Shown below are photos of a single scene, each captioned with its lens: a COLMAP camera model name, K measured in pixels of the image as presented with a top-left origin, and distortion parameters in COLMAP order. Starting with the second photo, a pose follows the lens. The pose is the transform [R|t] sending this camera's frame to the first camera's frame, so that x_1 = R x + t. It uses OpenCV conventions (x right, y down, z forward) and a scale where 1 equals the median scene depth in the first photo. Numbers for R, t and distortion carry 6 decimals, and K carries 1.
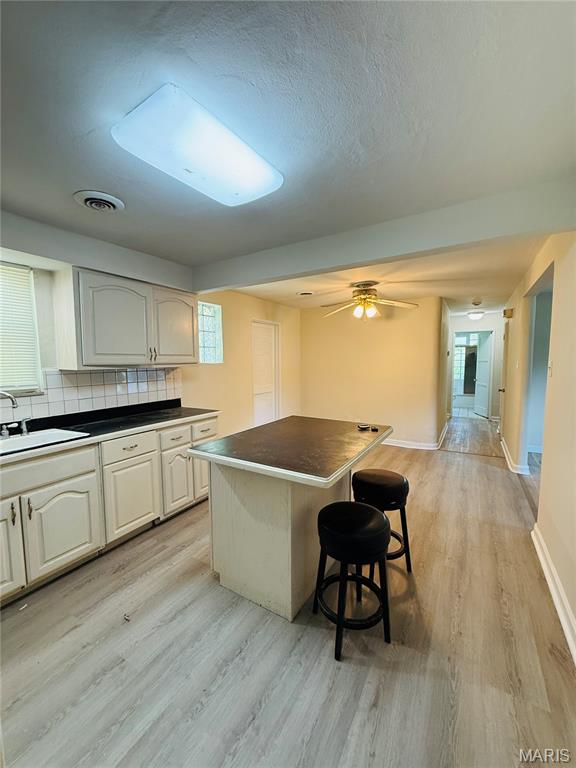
lens RADIAL K [[304.9, 0, 285.3], [0, 304.9, 382.5], [0, 0, 1]] dist [0.004091, -0.000426]
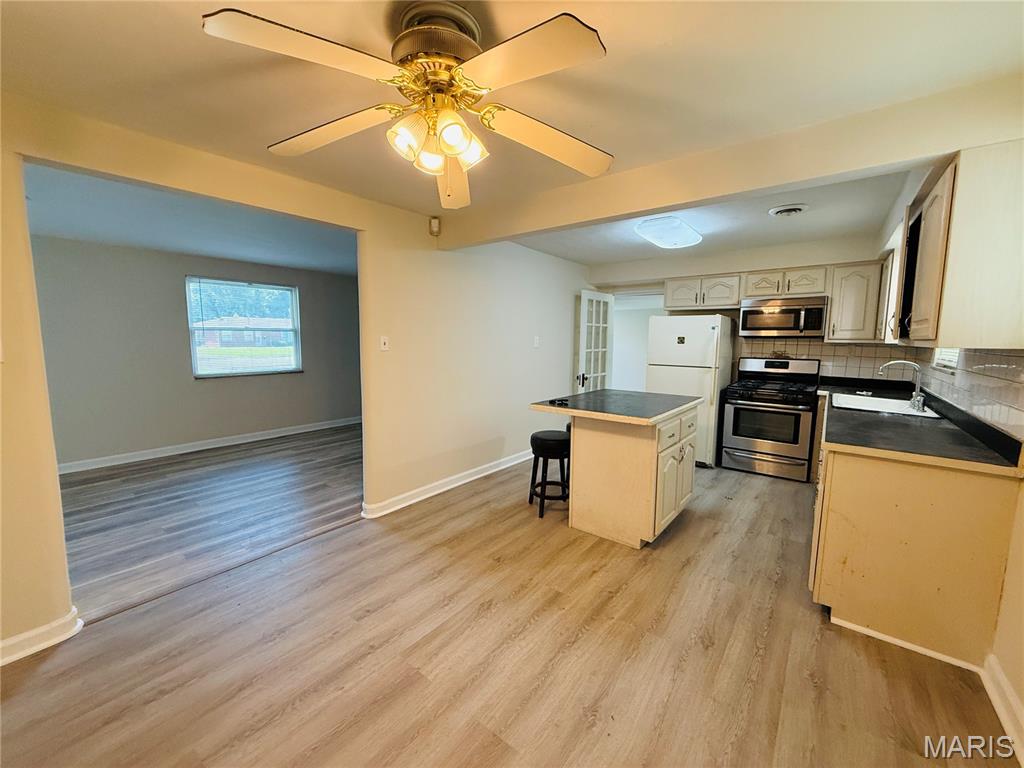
lens RADIAL K [[406.5, 0, 506.9], [0, 406.5, 382.3], [0, 0, 1]] dist [0.004091, -0.000426]
pose [[-0.992866, -0.012513, 0.118574, 0.245757], [0.009459, 0.983077, 0.182948, -0.139973], [-0.118856, 0.182765, -0.975946, 2.013293]]
